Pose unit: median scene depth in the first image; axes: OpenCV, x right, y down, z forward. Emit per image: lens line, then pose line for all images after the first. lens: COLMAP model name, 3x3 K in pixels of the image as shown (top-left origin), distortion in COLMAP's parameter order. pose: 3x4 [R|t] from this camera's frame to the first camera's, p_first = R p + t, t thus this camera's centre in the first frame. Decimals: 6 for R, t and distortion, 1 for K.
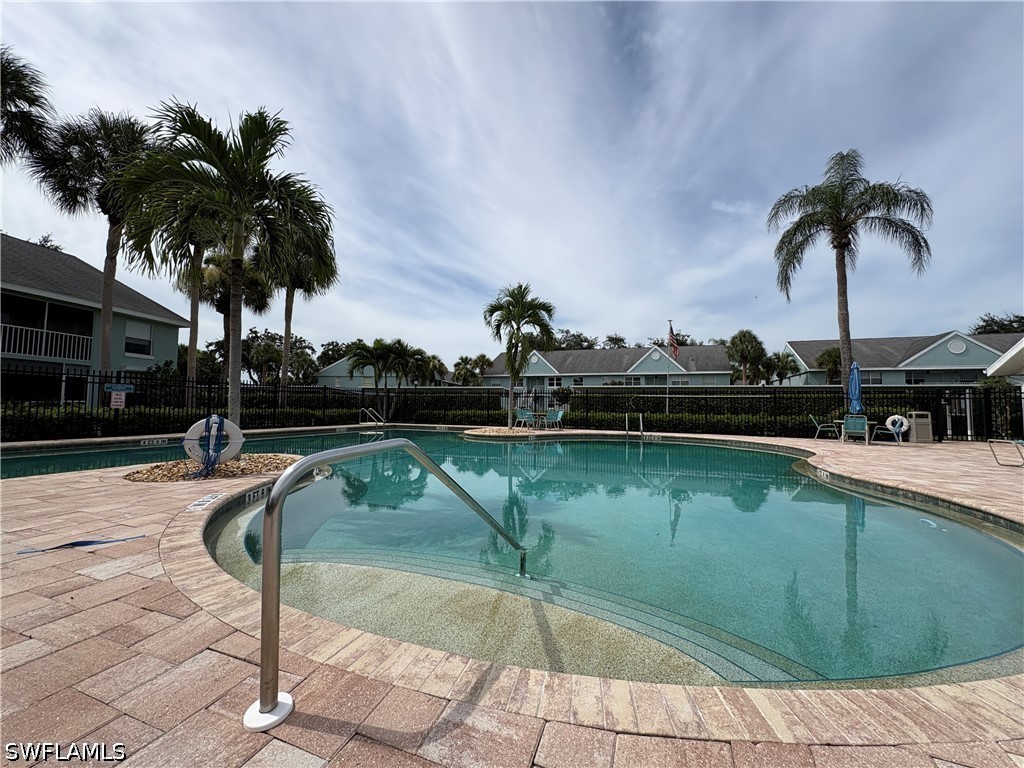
lens RADIAL K [[409.7, 0, 514.7], [0, 409.7, 383.7], [0, 0, 1]] dist [0.005696, 0.001154]
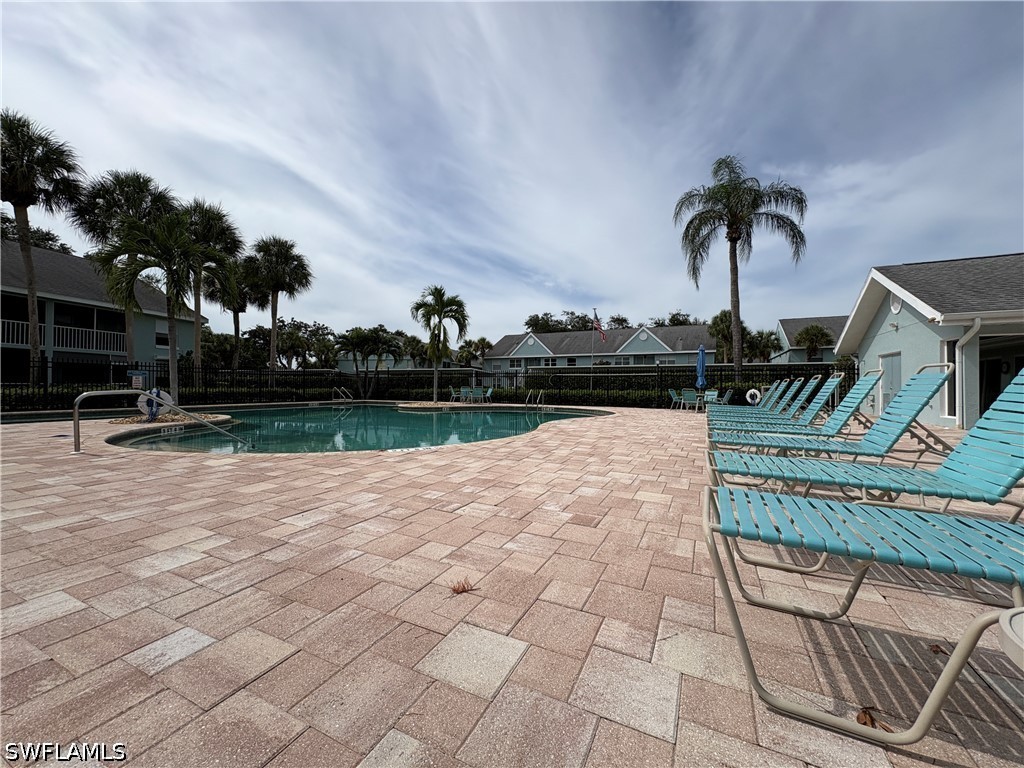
lens RADIAL K [[409.7, 0, 511.6], [0, 409.7, 387.9], [0, 0, 1]] dist [0.005696, 0.001154]
pose [[0.995793, -0.007274, -0.091345, 0.118203], [0.012531, 0.998289, 0.057111, -0.001207], [0.090773, -0.058015, 0.994180, -0.078143]]
